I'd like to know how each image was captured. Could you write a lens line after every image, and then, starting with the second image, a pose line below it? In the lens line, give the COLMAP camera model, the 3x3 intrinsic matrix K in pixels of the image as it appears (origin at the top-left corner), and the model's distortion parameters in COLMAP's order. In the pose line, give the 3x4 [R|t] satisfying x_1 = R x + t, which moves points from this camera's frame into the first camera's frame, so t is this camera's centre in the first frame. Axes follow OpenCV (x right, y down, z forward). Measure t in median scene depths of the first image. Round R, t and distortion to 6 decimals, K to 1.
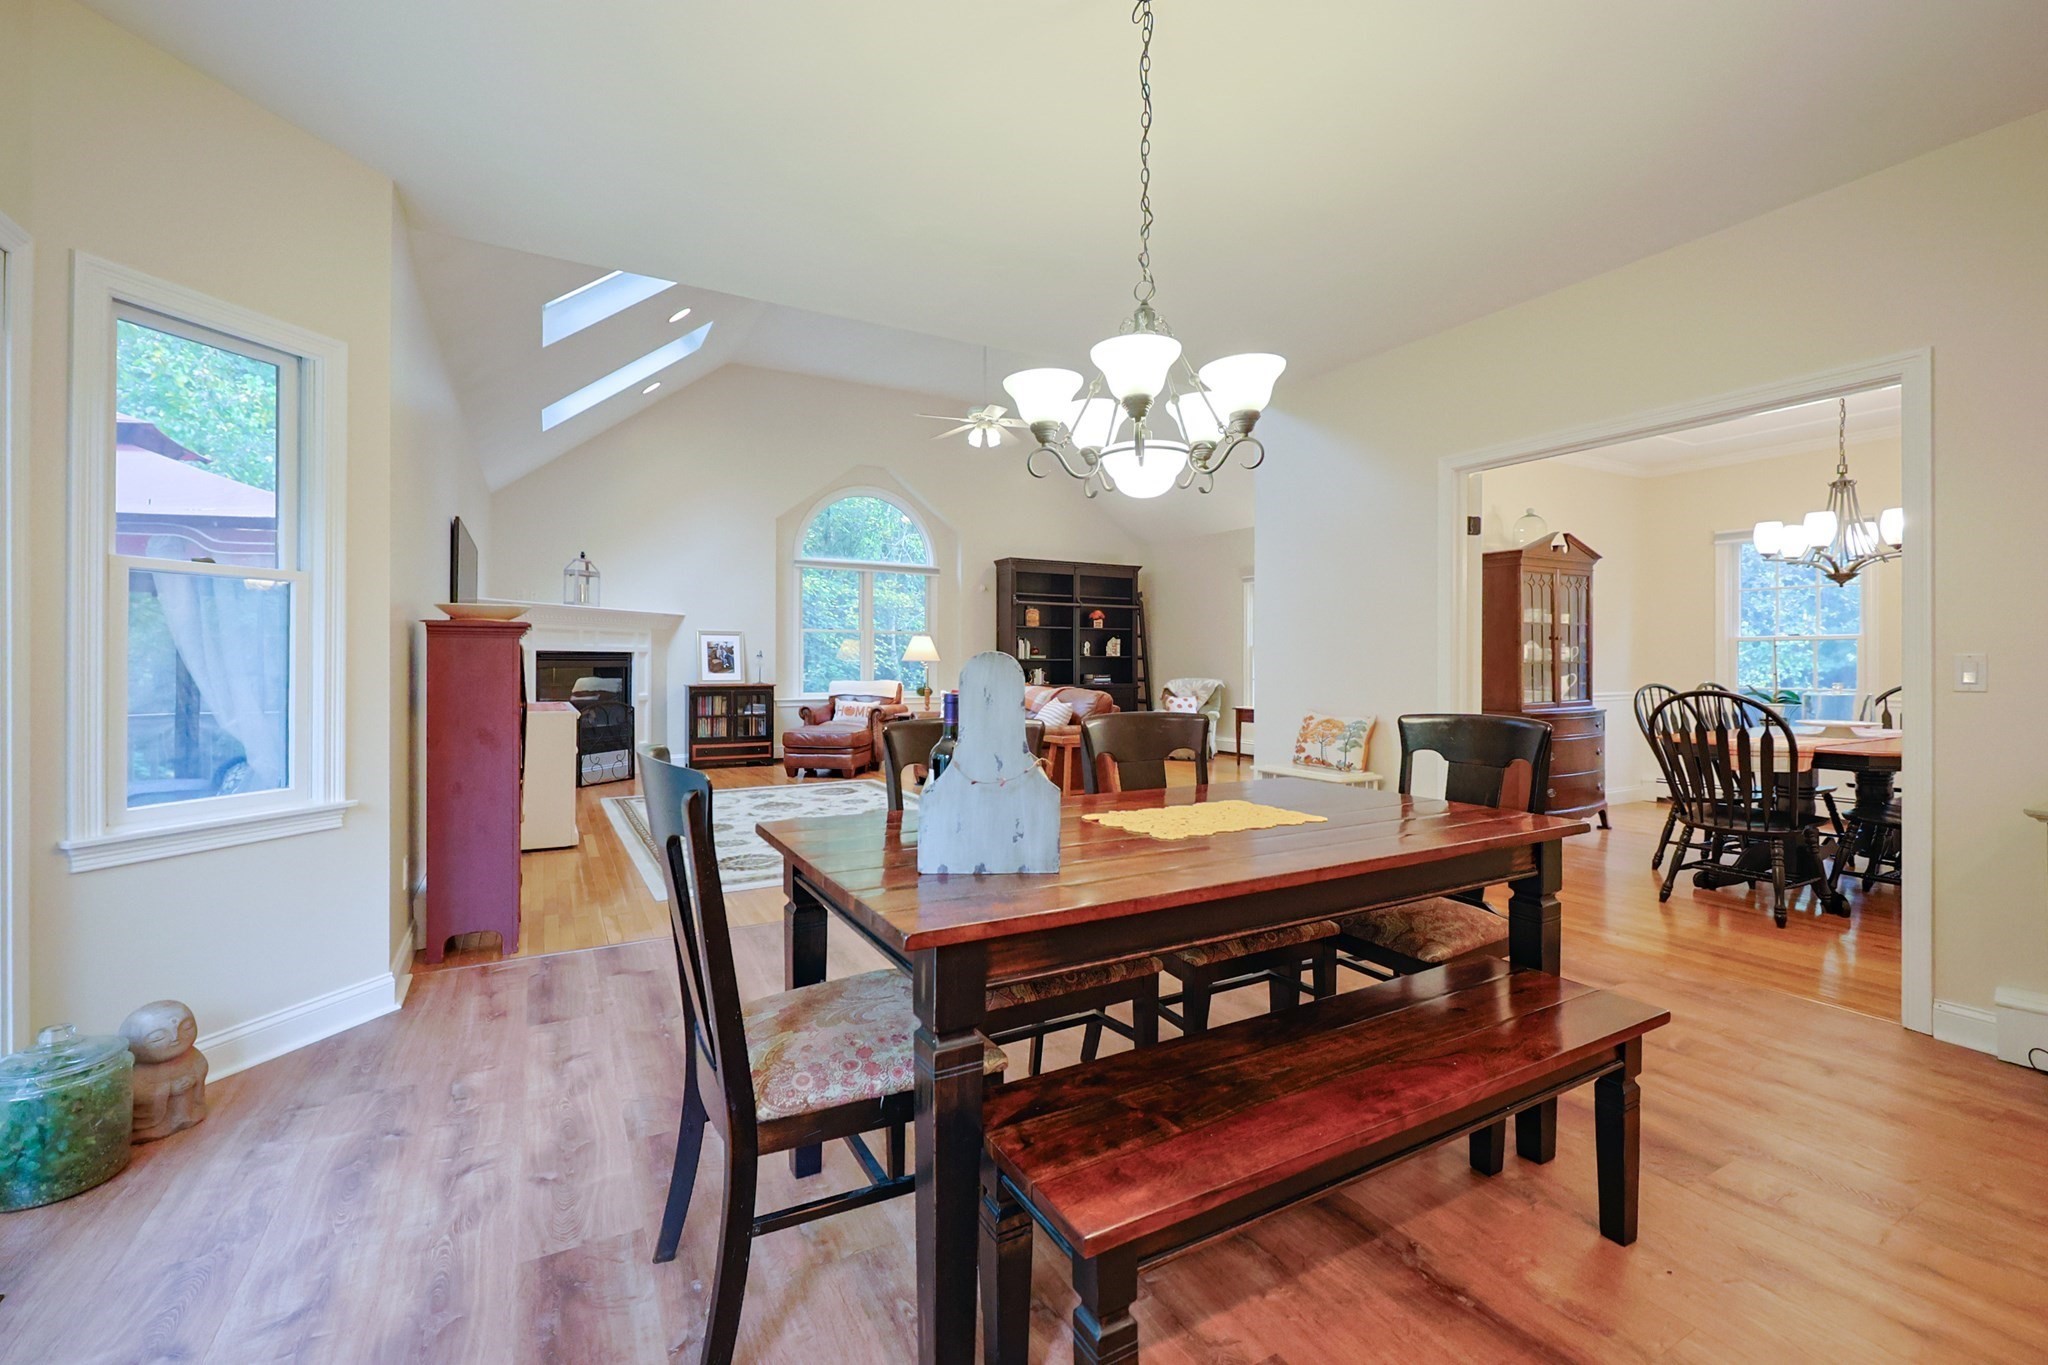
lens RADIAL K [[840.6, 0, 1015.3], [0, 840.6, 665.8], [0, 0, 1]] dist [-0.000068, -0.000043]
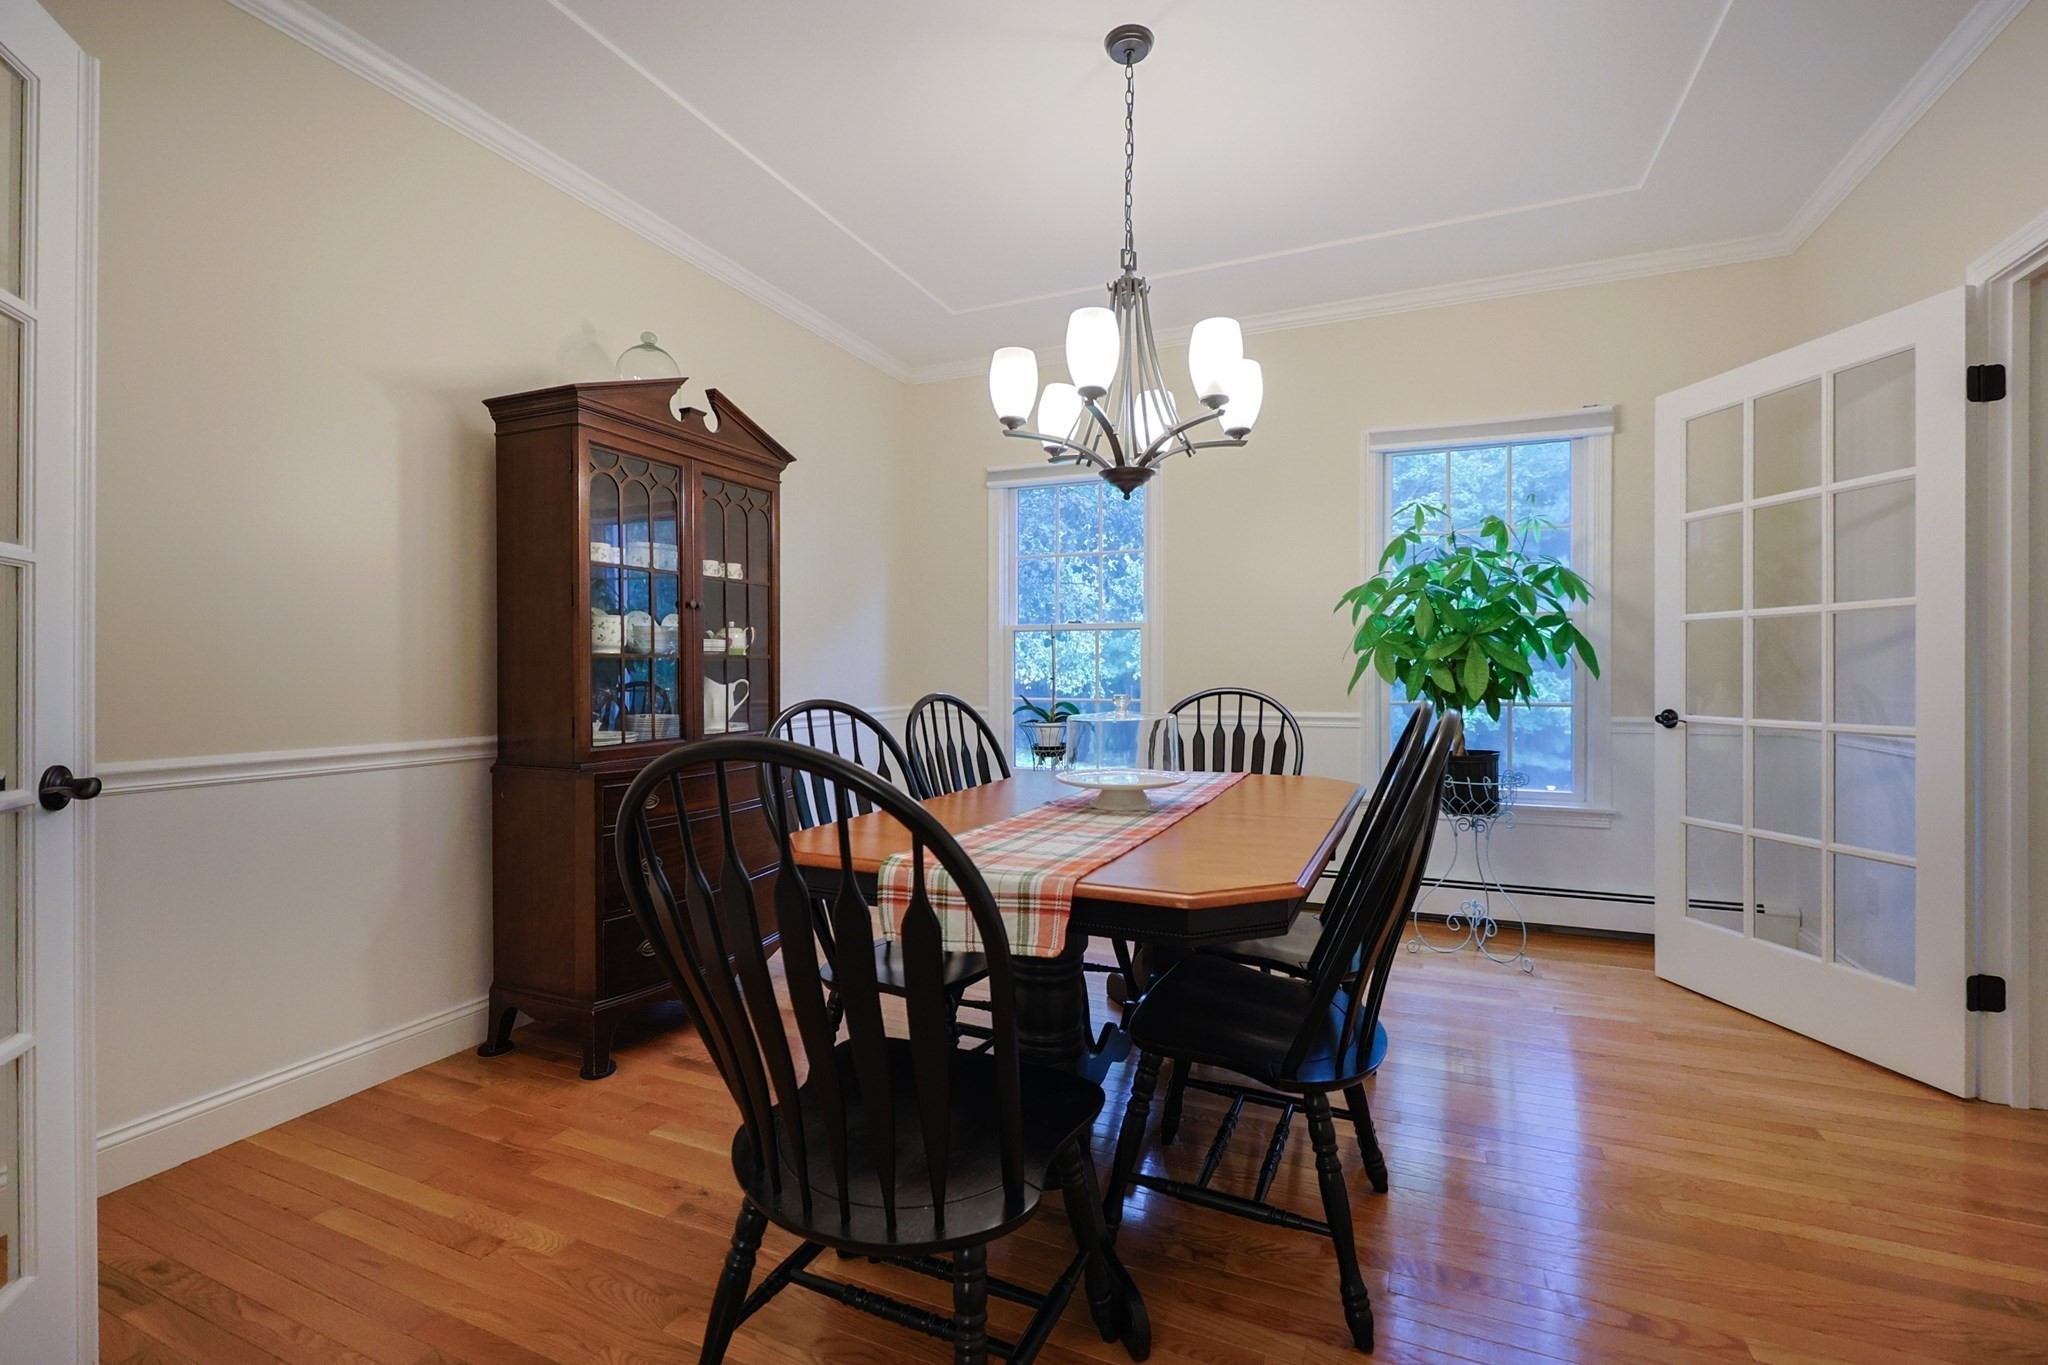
lens RADIAL K [[868.8, 0, 1015.2], [0, 868.8, 671.6], [0, 0, 1]] dist [-0.001932, -0.000504]
pose [[0.793564, 0.004181, 0.608472, 0.583276], [-0.001340, 0.999986, -0.005124, 0.006418], [-0.608485, 0.003251, 0.793559, 0.596986]]
